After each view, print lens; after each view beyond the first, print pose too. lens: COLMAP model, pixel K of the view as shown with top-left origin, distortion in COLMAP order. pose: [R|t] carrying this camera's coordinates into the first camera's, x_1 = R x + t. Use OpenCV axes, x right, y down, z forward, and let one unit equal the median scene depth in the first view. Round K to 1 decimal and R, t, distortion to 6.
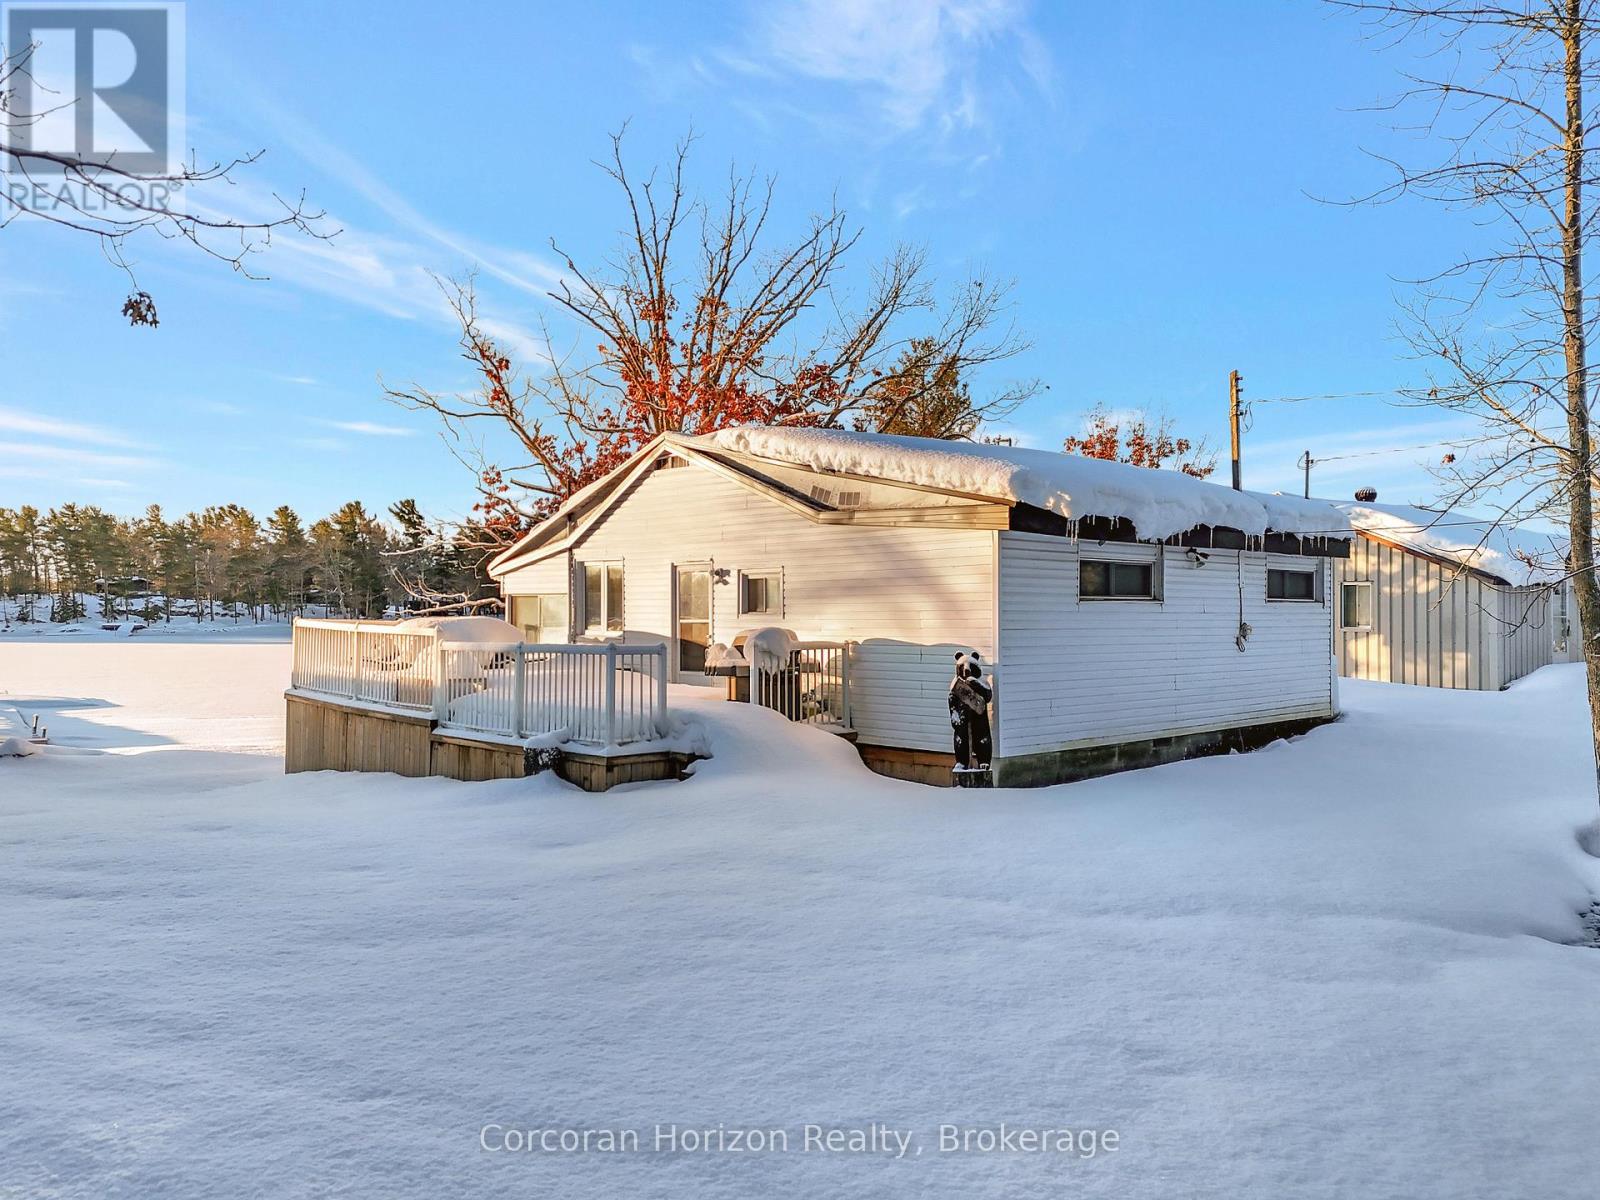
lens RADIAL K [[1139.6, 0, 800.0], [0, 1139.6, 600.0], [0, 0, 1]] dist [0.112296, -0.100627]
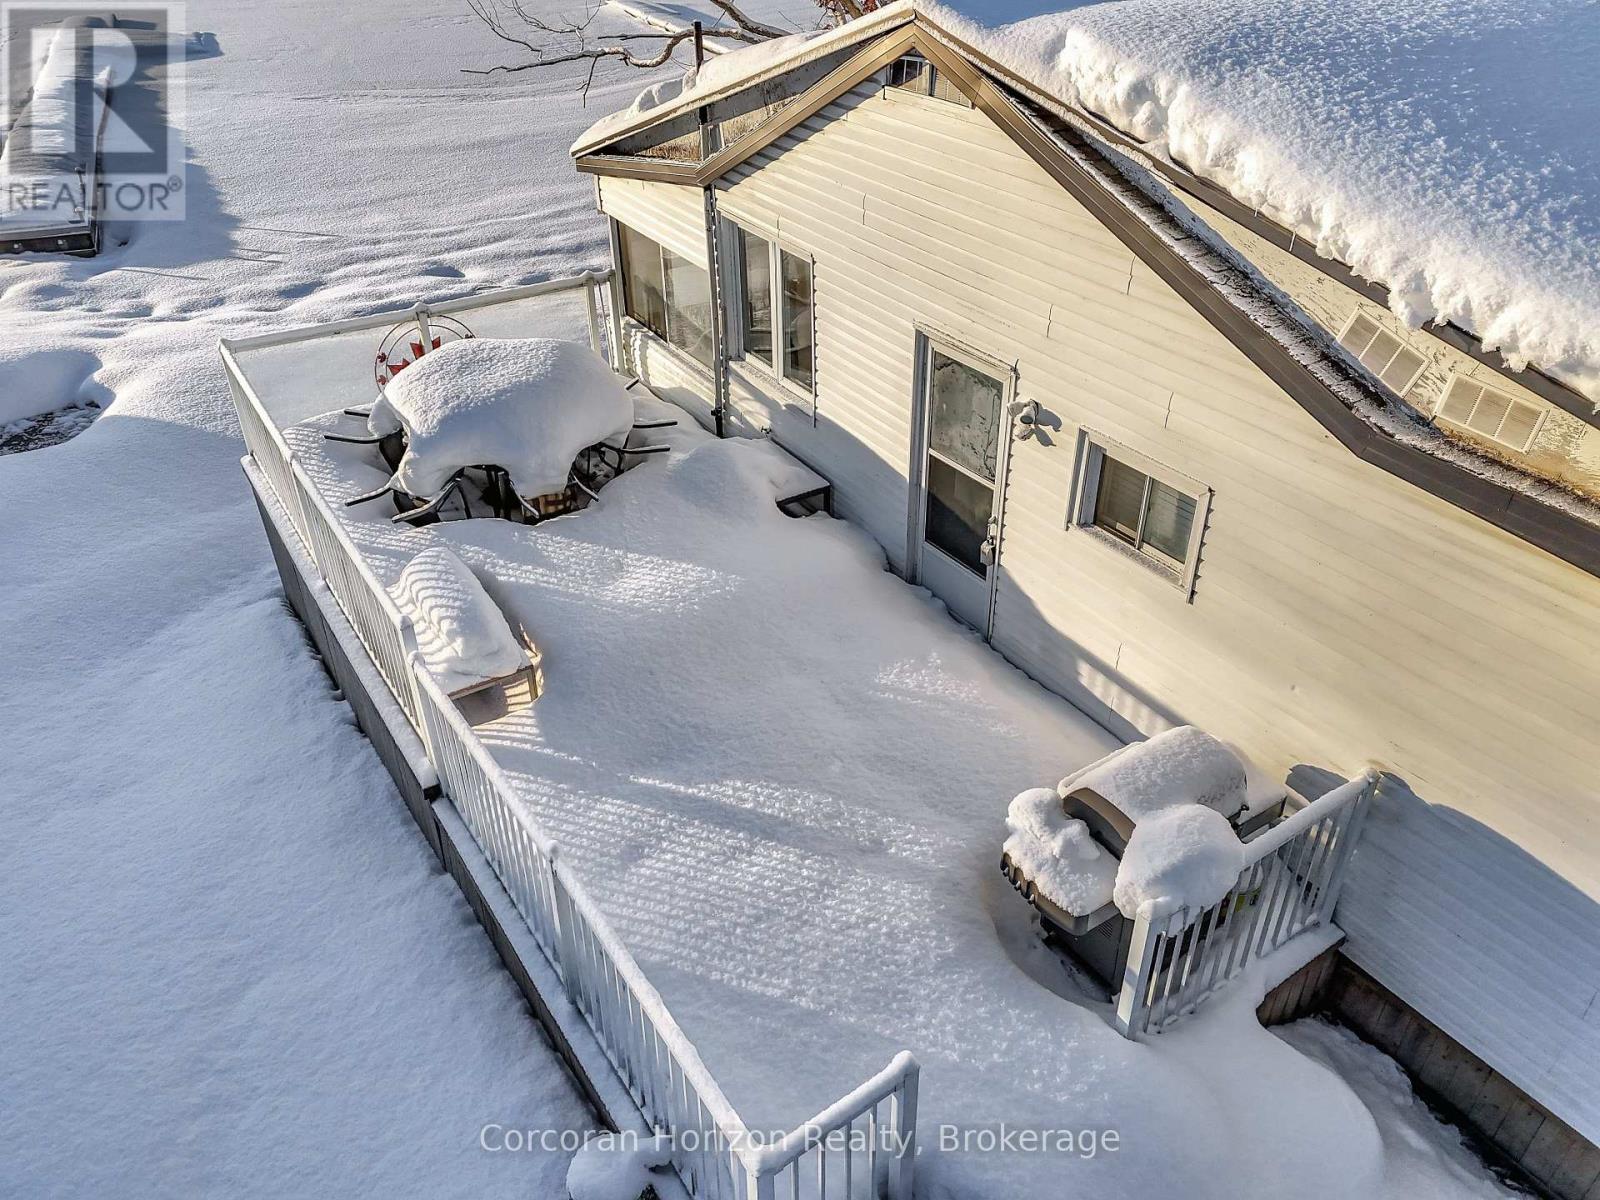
lens RADIAL K [[1165.0, 0, 800.0], [0, 1165.0, 600.0], [0, 0, 1]] dist [0.110076, -0.096502]
pose [[0.984957, 0.084873, -0.150522, -0.053988], [0.013511, 0.830579, 0.556737, -0.135387], [0.172273, -0.550396, 0.816937, 0.378183]]
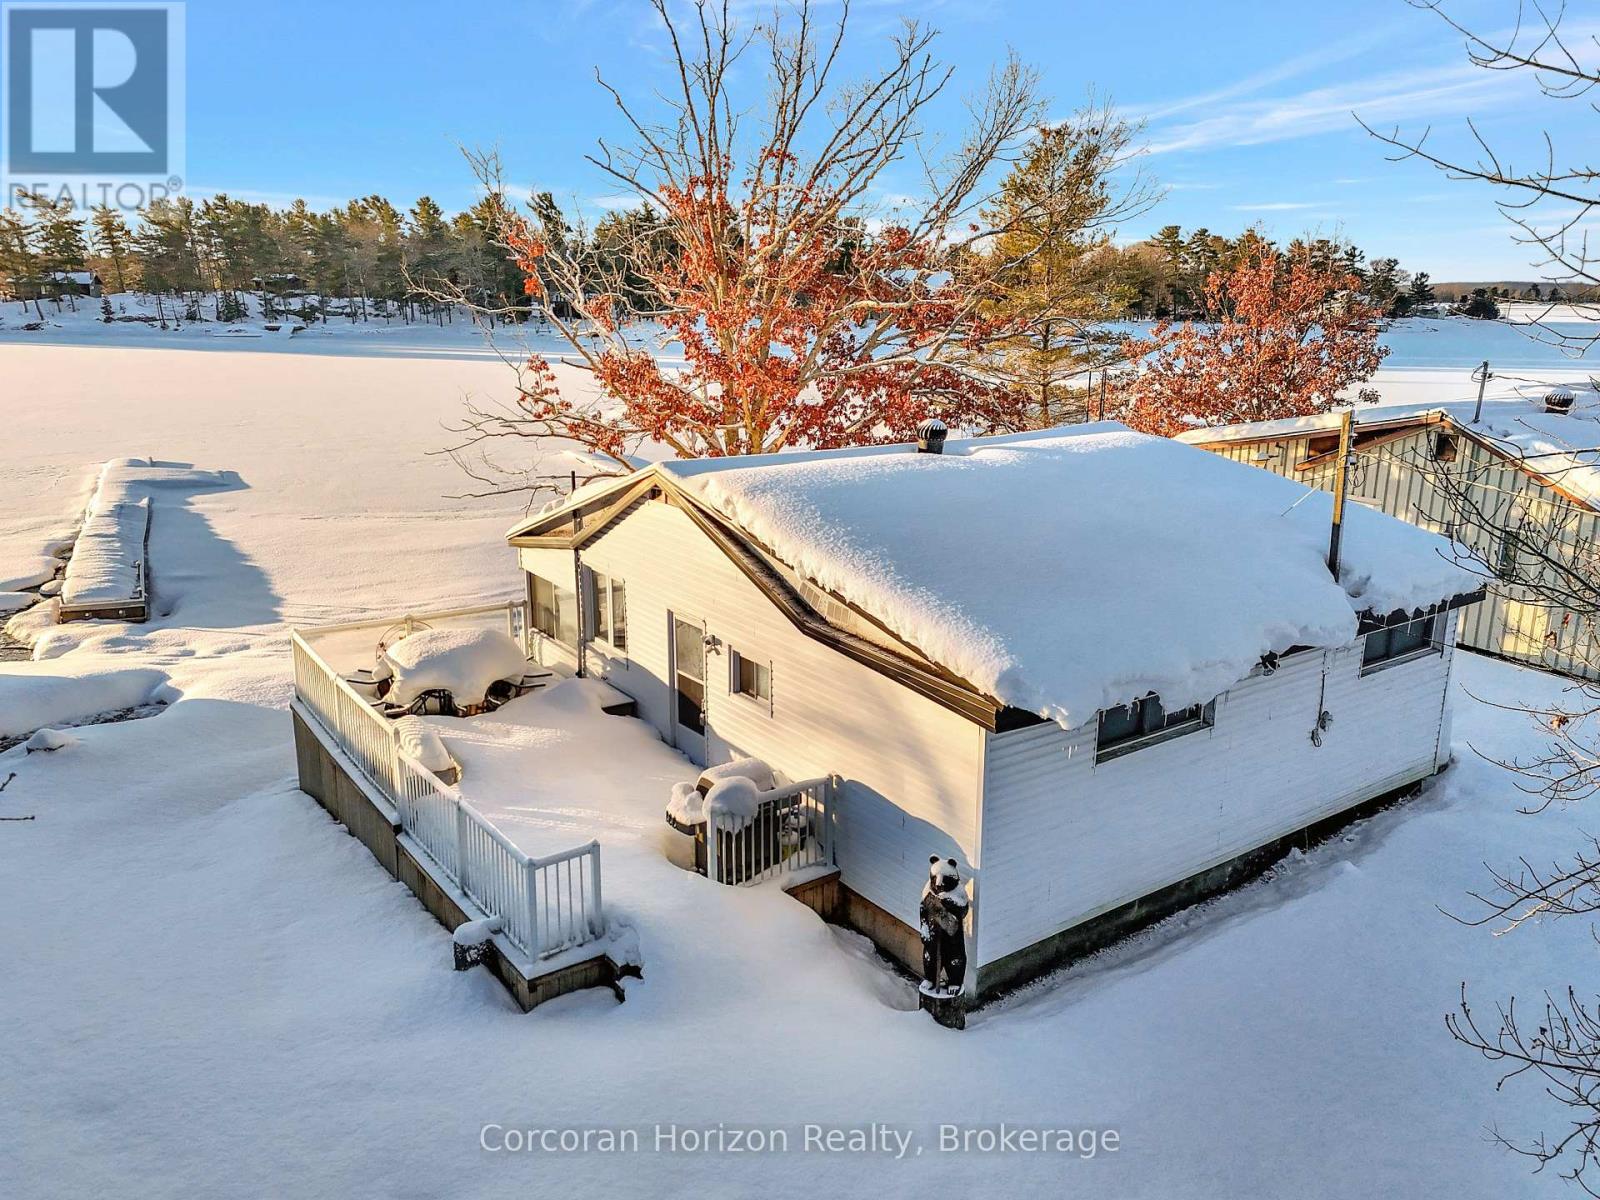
lens RADIAL K [[1165.0, 0, 800.0], [0, 1165.0, 600.0], [0, 0, 1]] dist [0.110076, -0.096502]
pose [[0.991725, 0.036724, -0.123014, 0.070056], [-0.004857, 0.968260, 0.249897, -0.181601], [0.128287, -0.247231, 0.960426, 0.089971]]
